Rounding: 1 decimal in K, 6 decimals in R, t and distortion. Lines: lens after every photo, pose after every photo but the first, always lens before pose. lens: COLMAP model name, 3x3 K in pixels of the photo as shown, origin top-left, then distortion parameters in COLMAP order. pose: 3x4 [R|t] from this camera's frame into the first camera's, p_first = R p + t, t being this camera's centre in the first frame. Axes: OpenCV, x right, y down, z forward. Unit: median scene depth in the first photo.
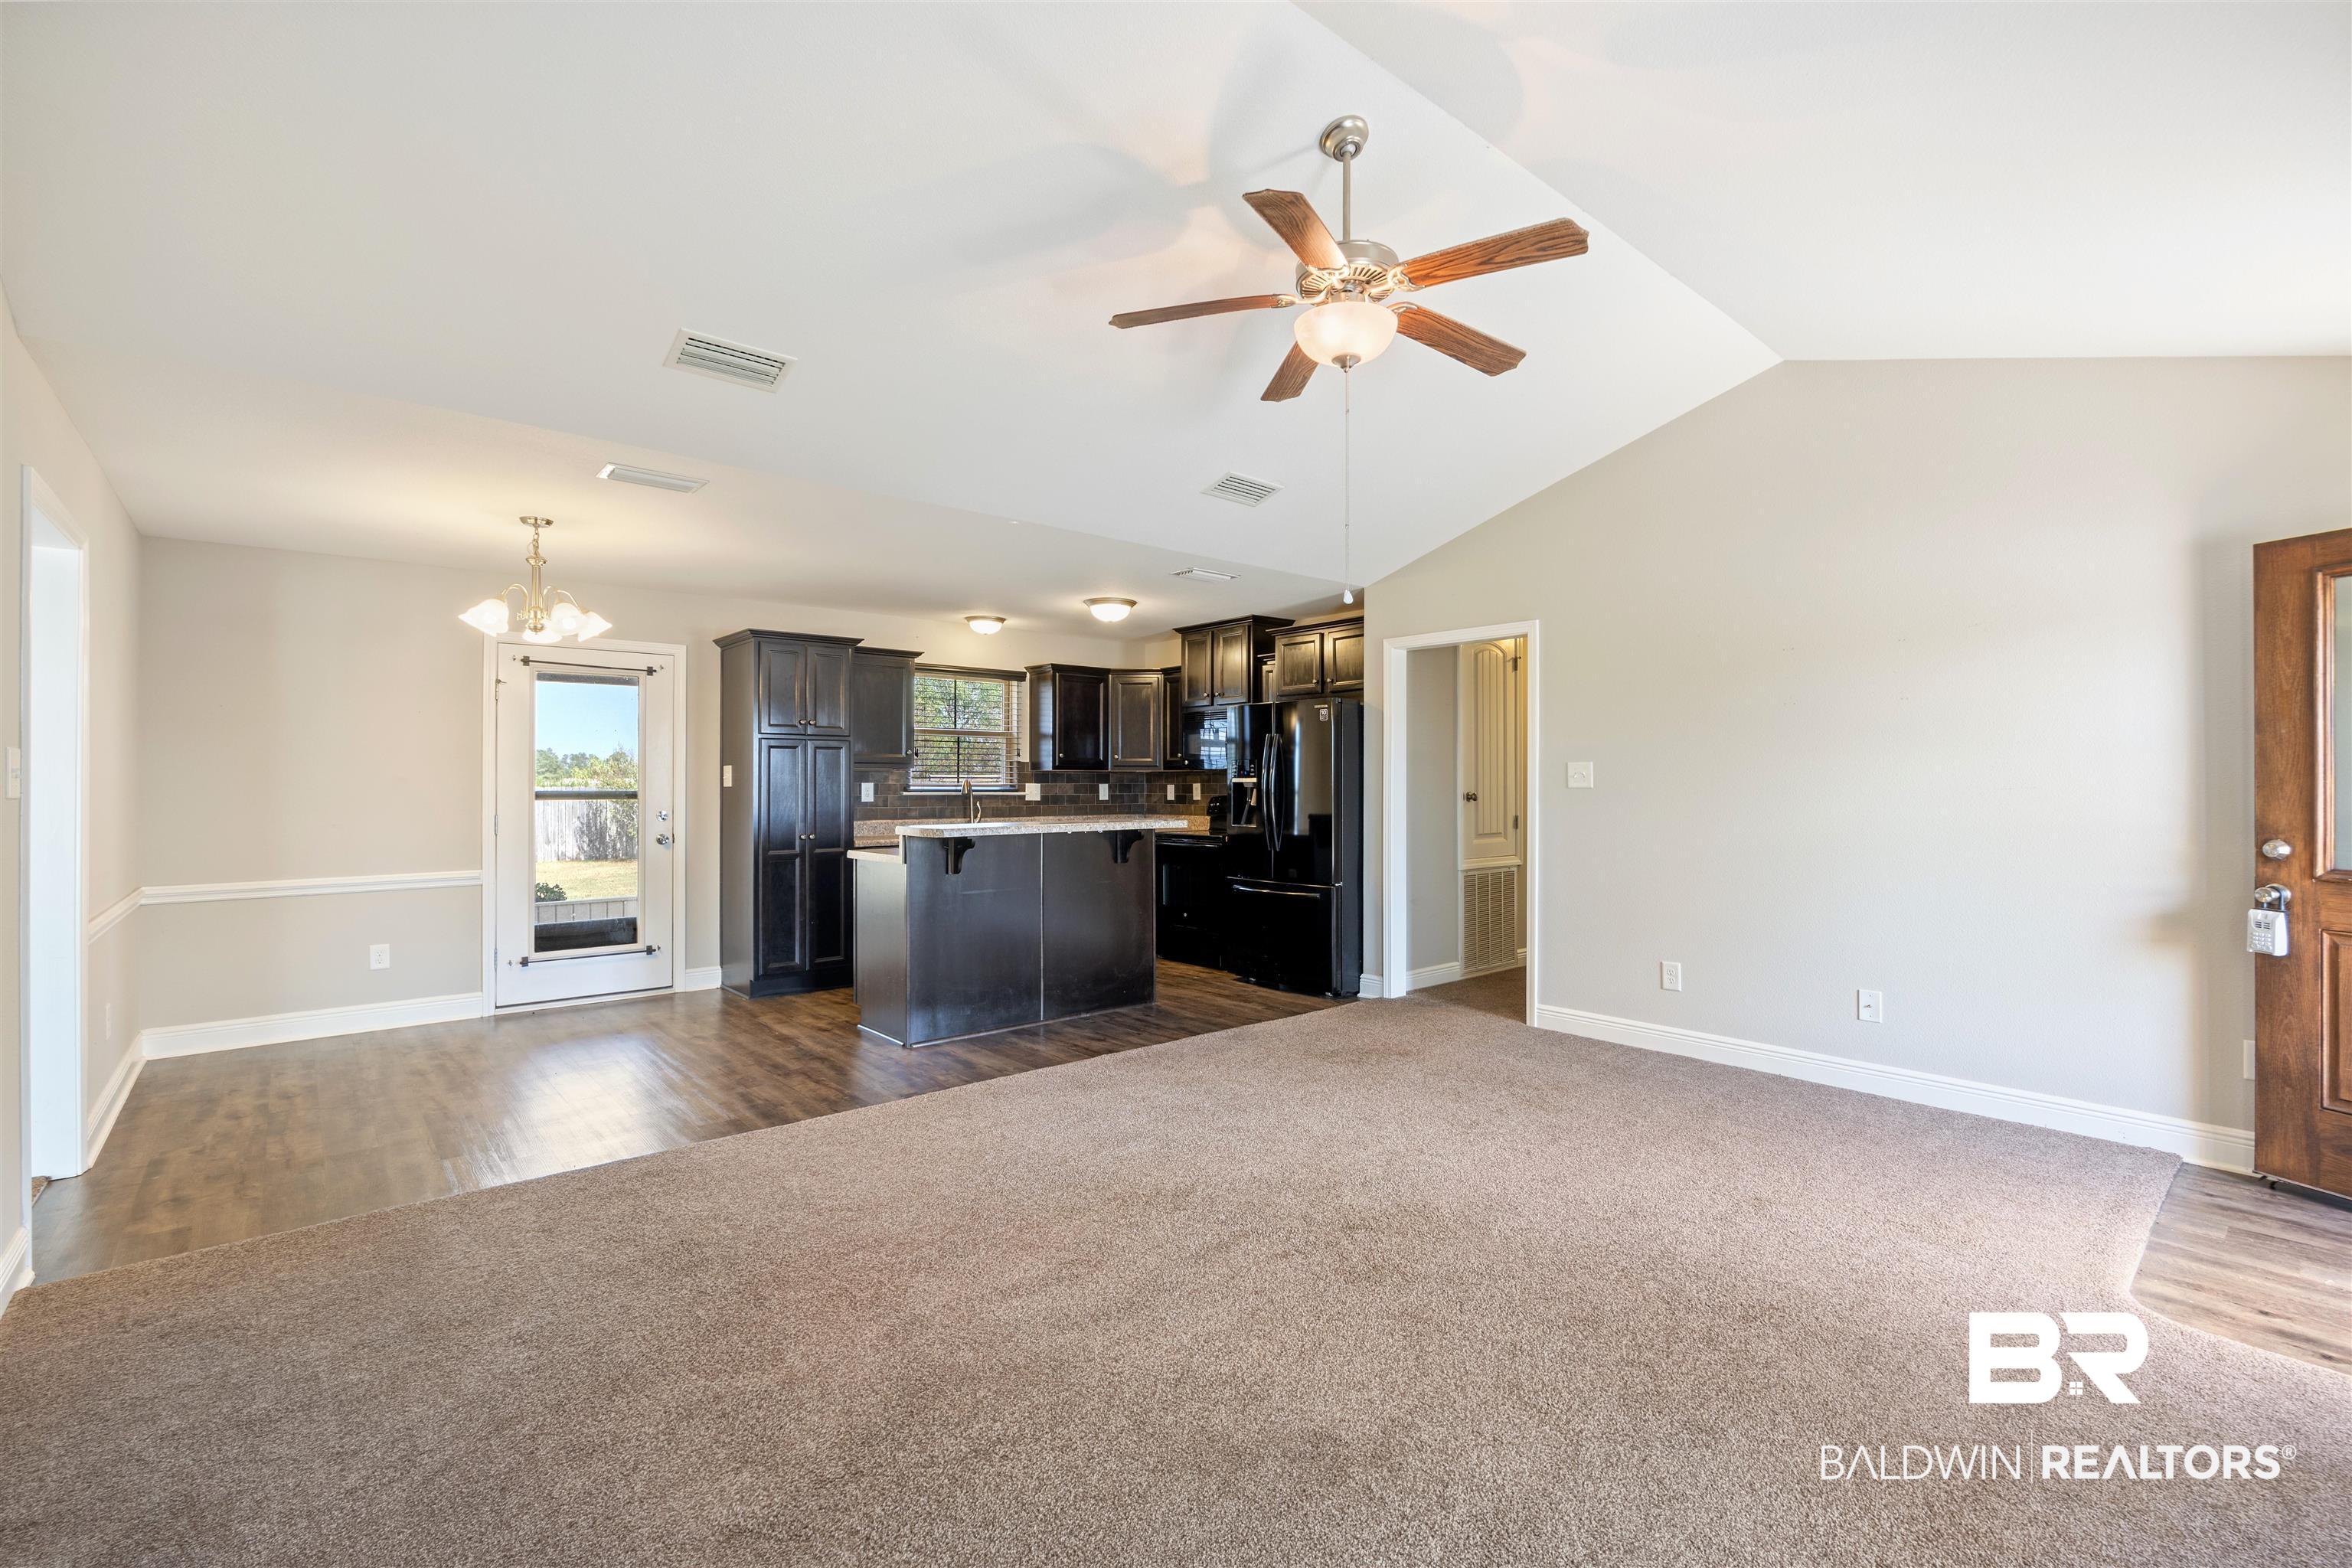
lens RADIAL K [[1026.7, 0, 1163.4], [0, 1026.7, 778.4], [0, 0, 1]] dist [-0.004767, -0.000049]
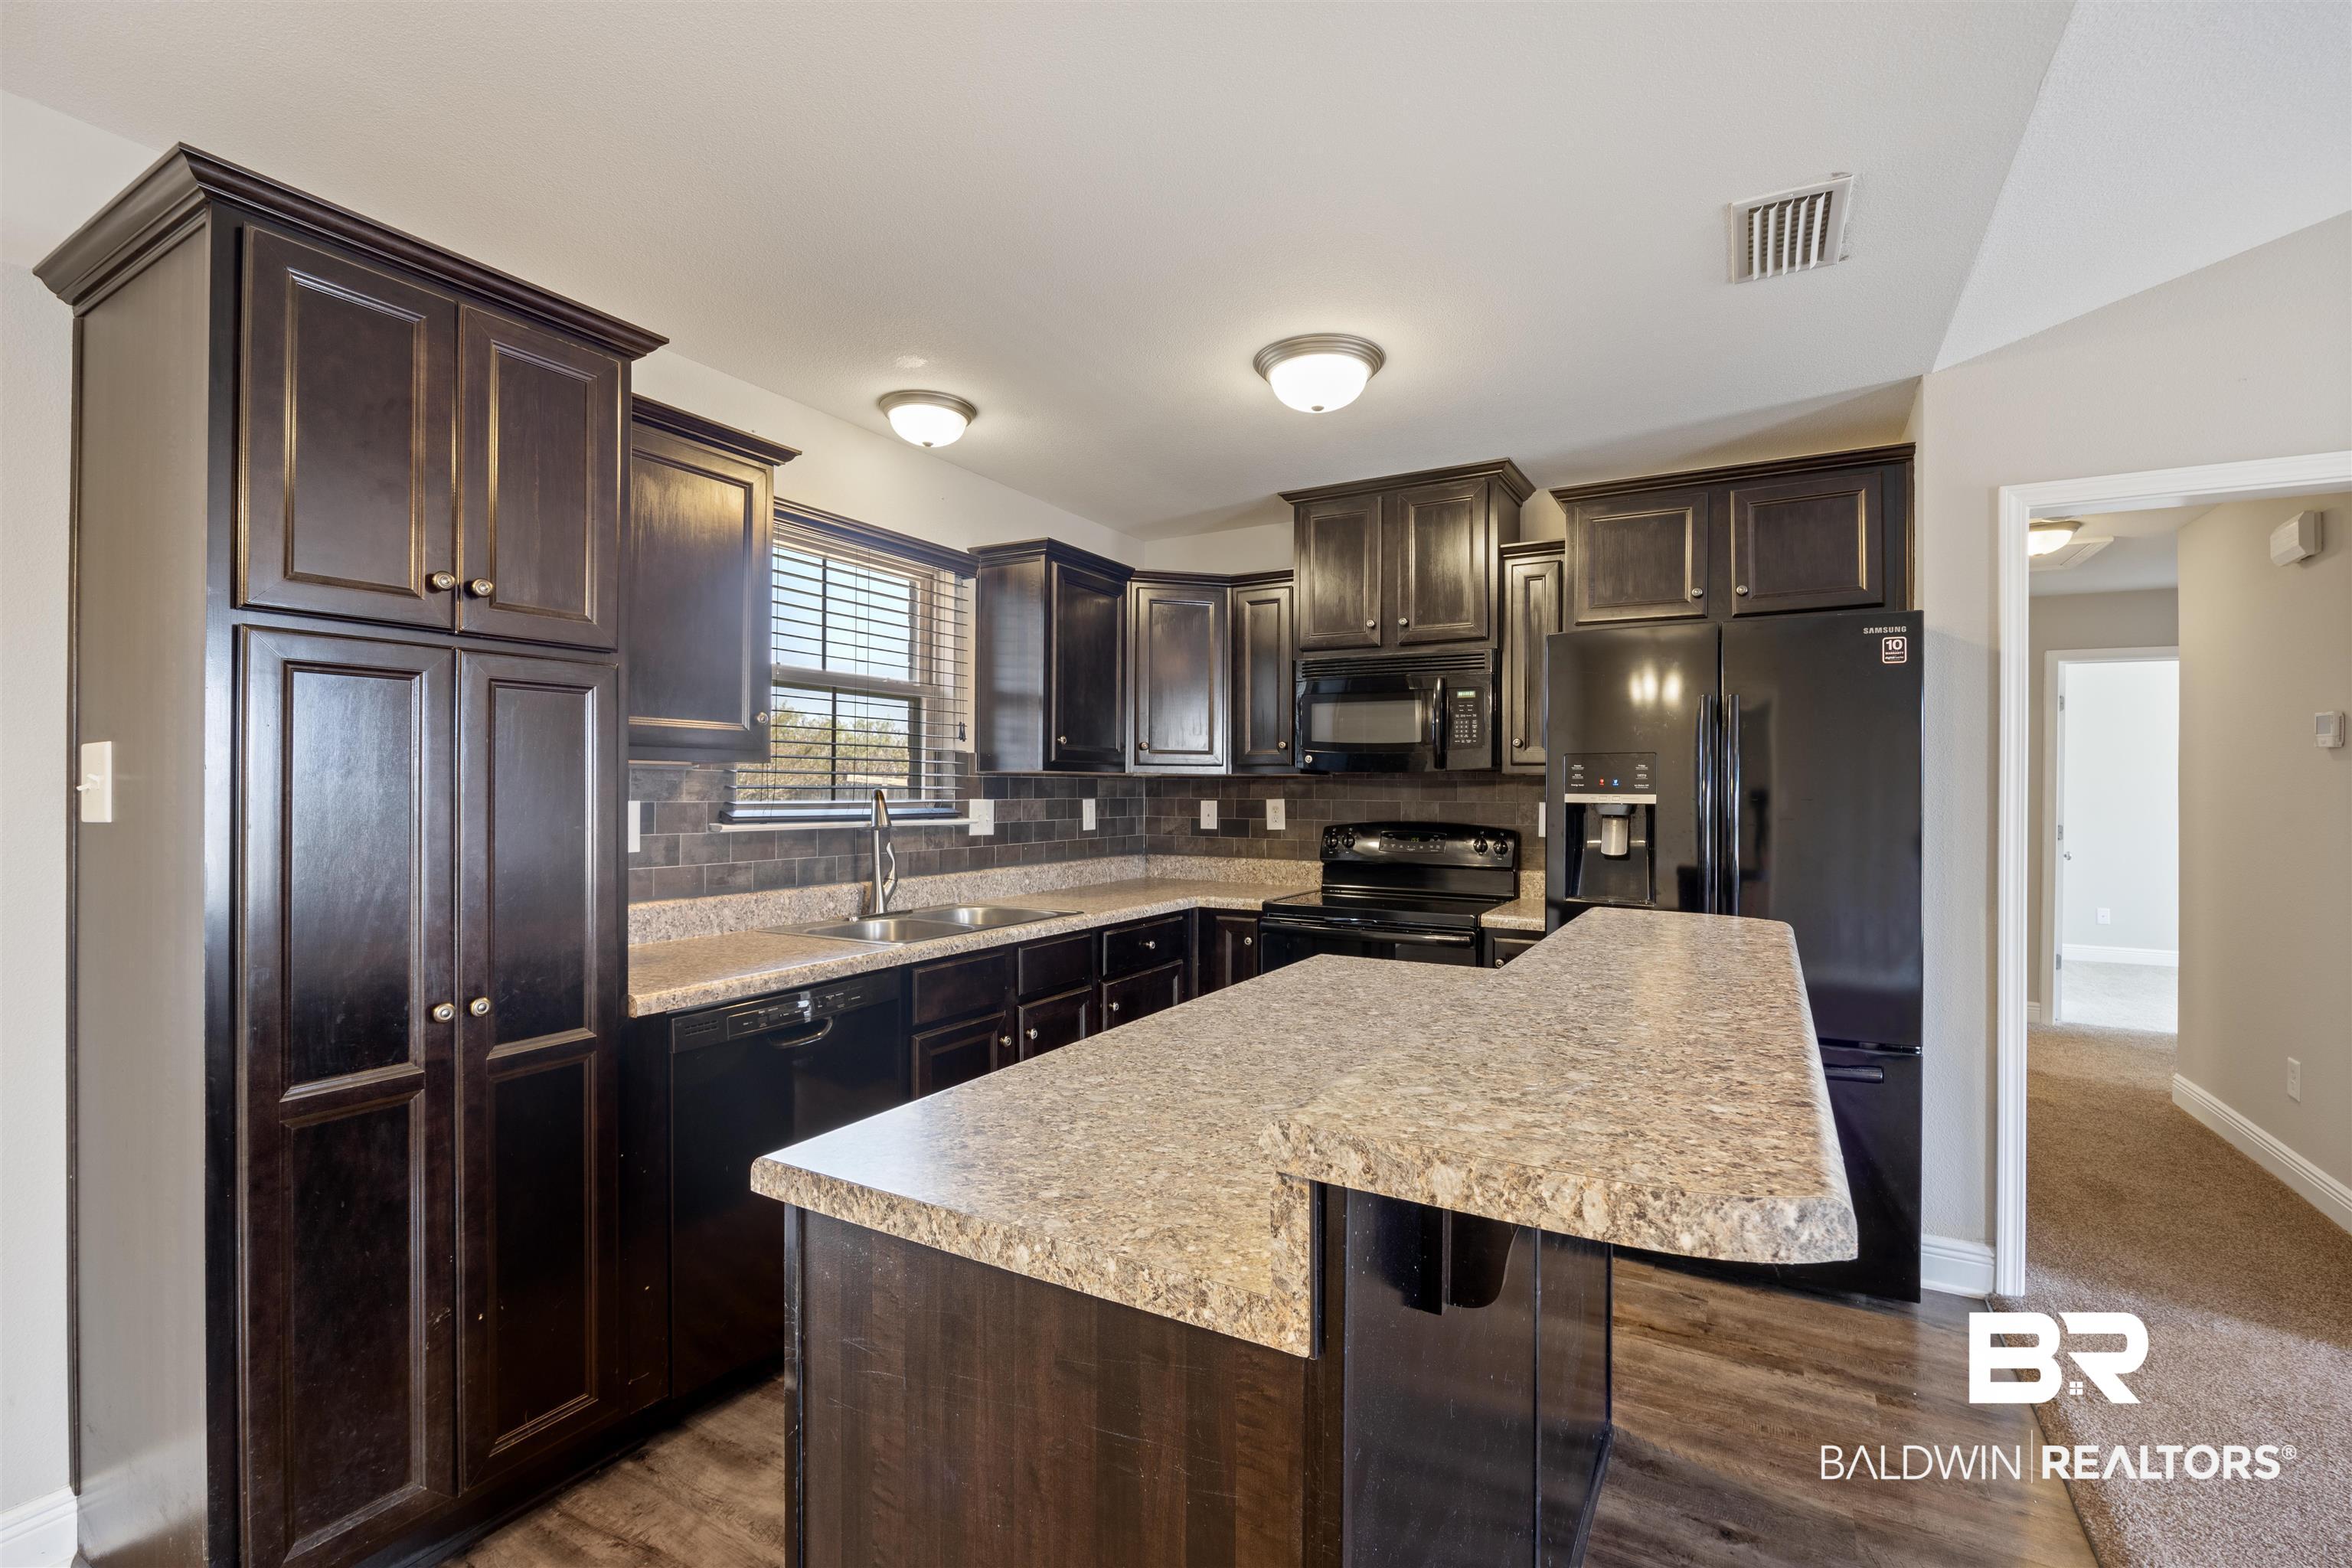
lens RADIAL K [[1026.7, 0, 1179.9], [0, 1026.7, 794.6], [0, 0, 1]] dist [-0.004767, -0.000049]
pose [[0.940181, 0.004465, 0.340645, -0.214349], [-0.008785, 0.999899, 0.011141, -0.003381], [-0.340561, -0.013467, 0.940126, 0.560852]]
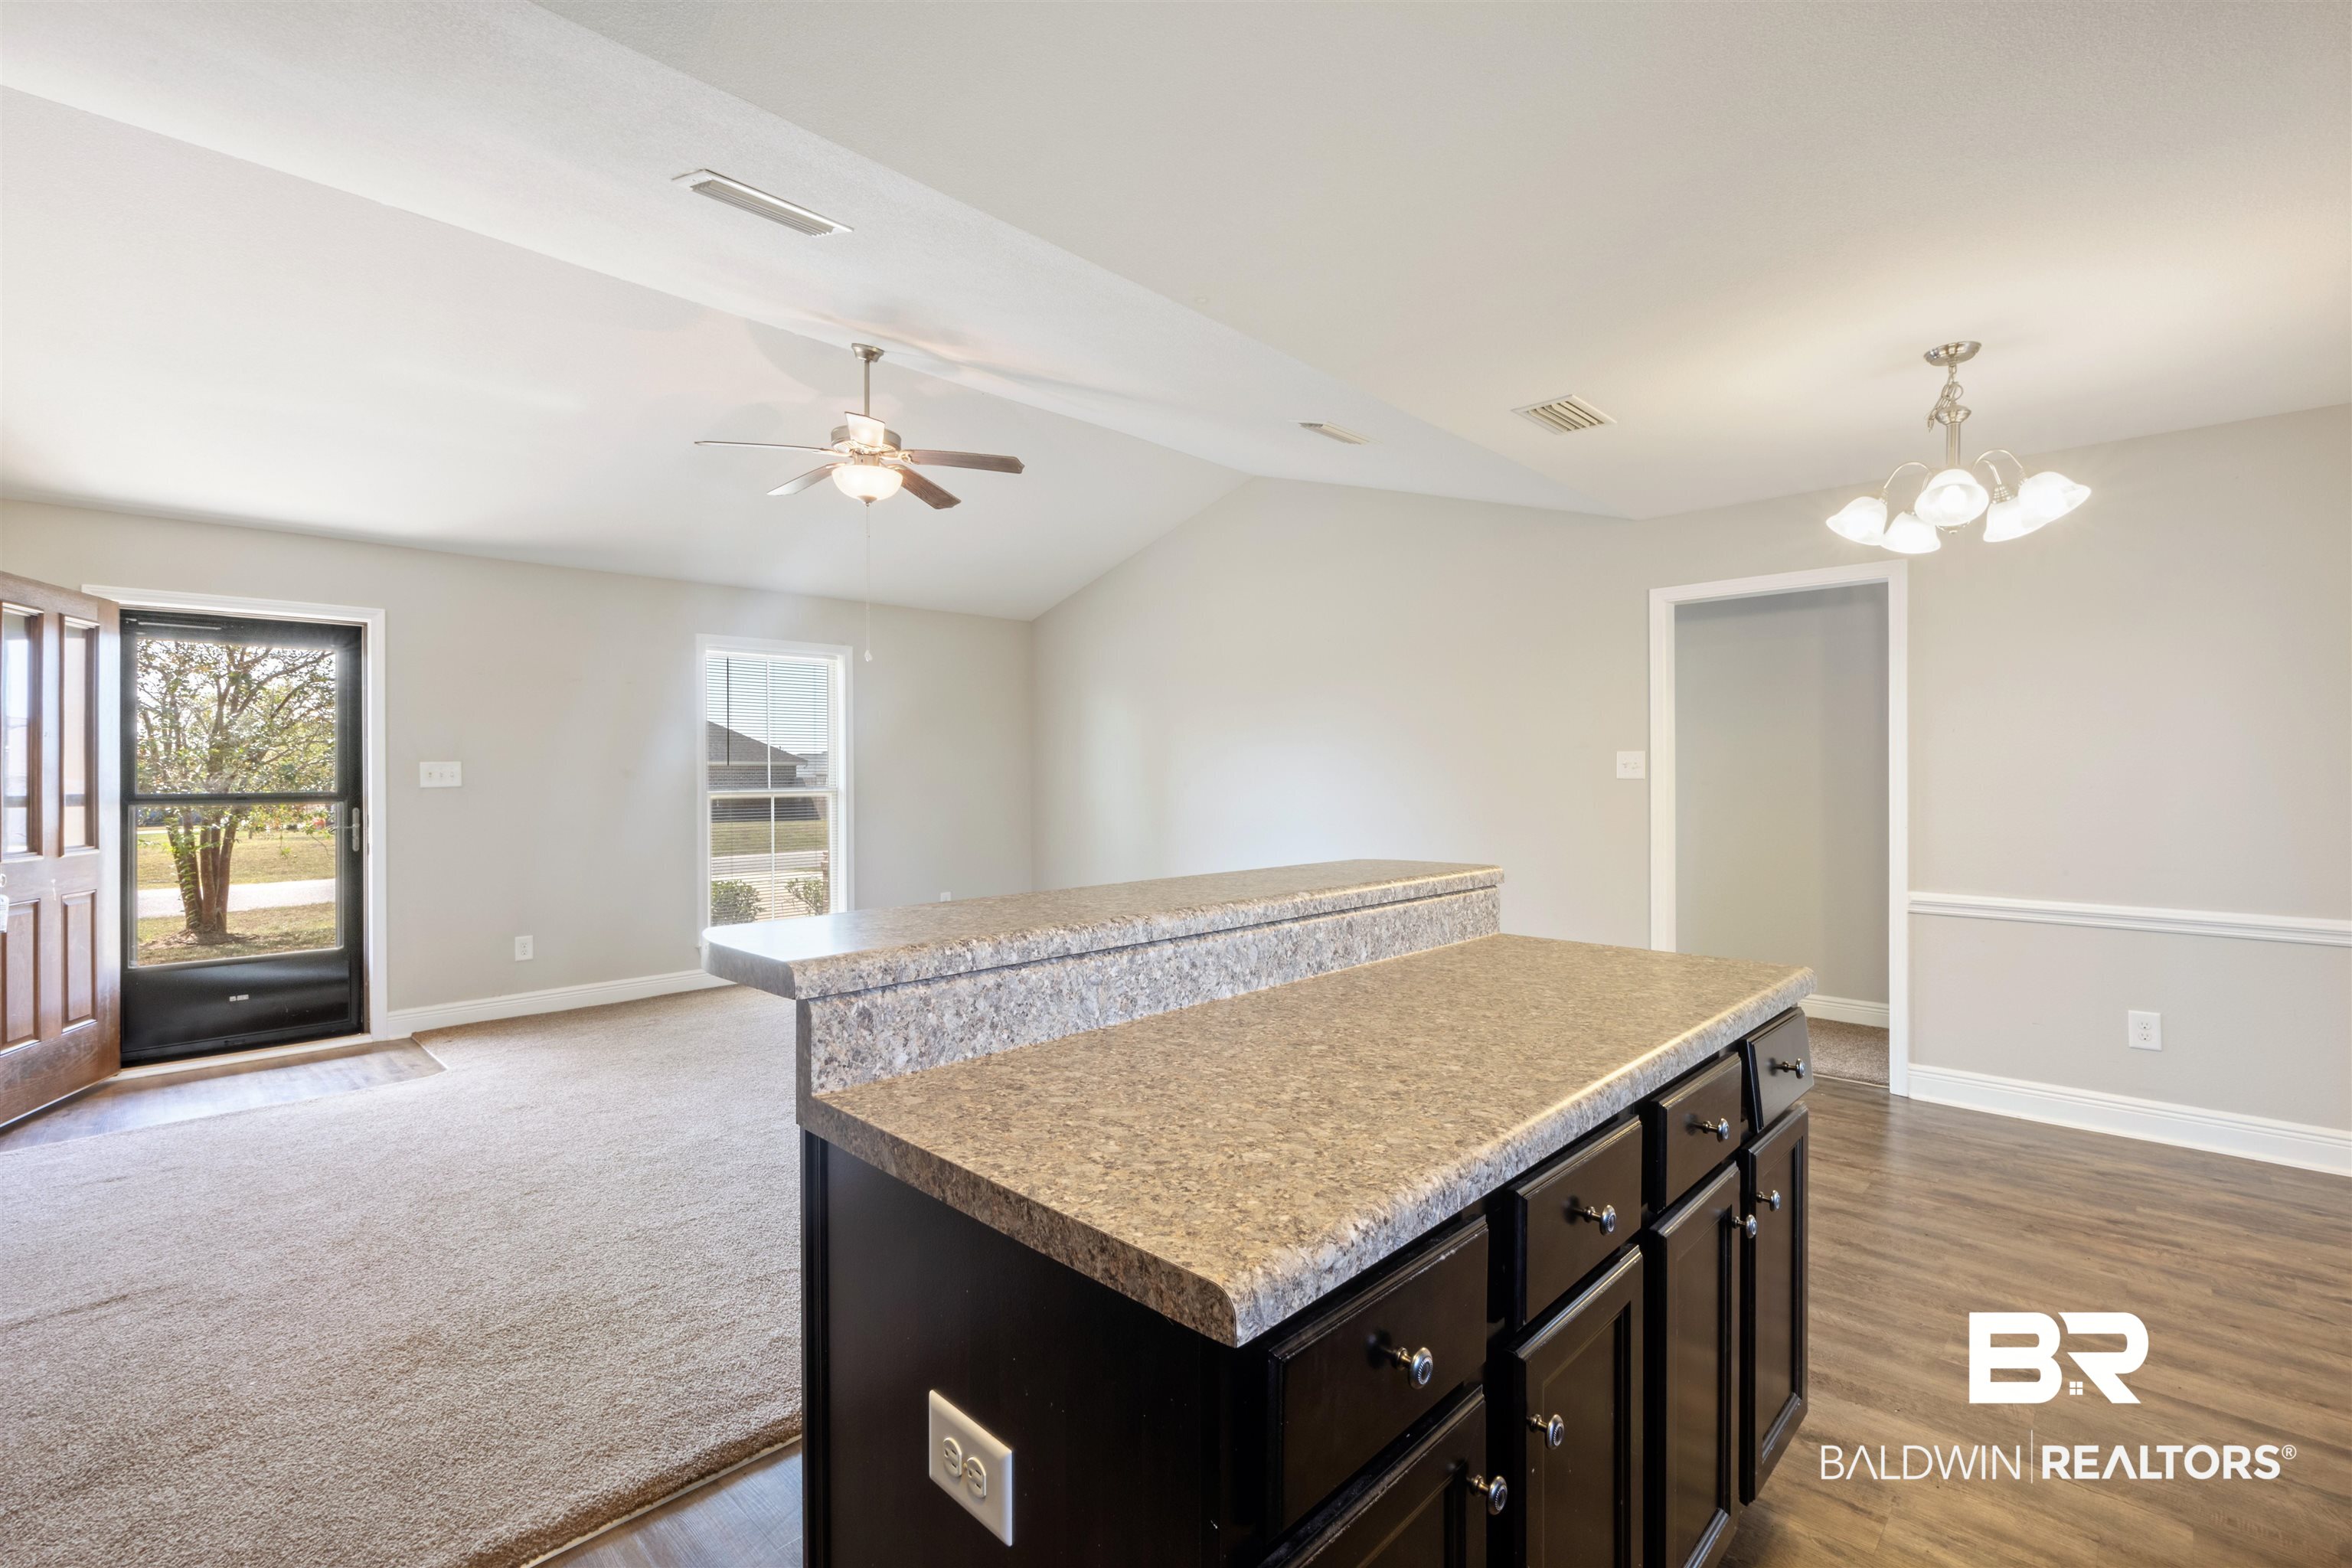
lens RADIAL K [[1026.7, 0, 1163.7], [0, 1026.7, 768.8], [0, 0, 1]] dist [-0.004767, -0.000049]
pose [[-0.996820, 0.006962, -0.079380, -0.144047], [0.007576, 0.999944, -0.007439, 0.003590], [0.079323, -0.008016, -0.996817, 0.866191]]
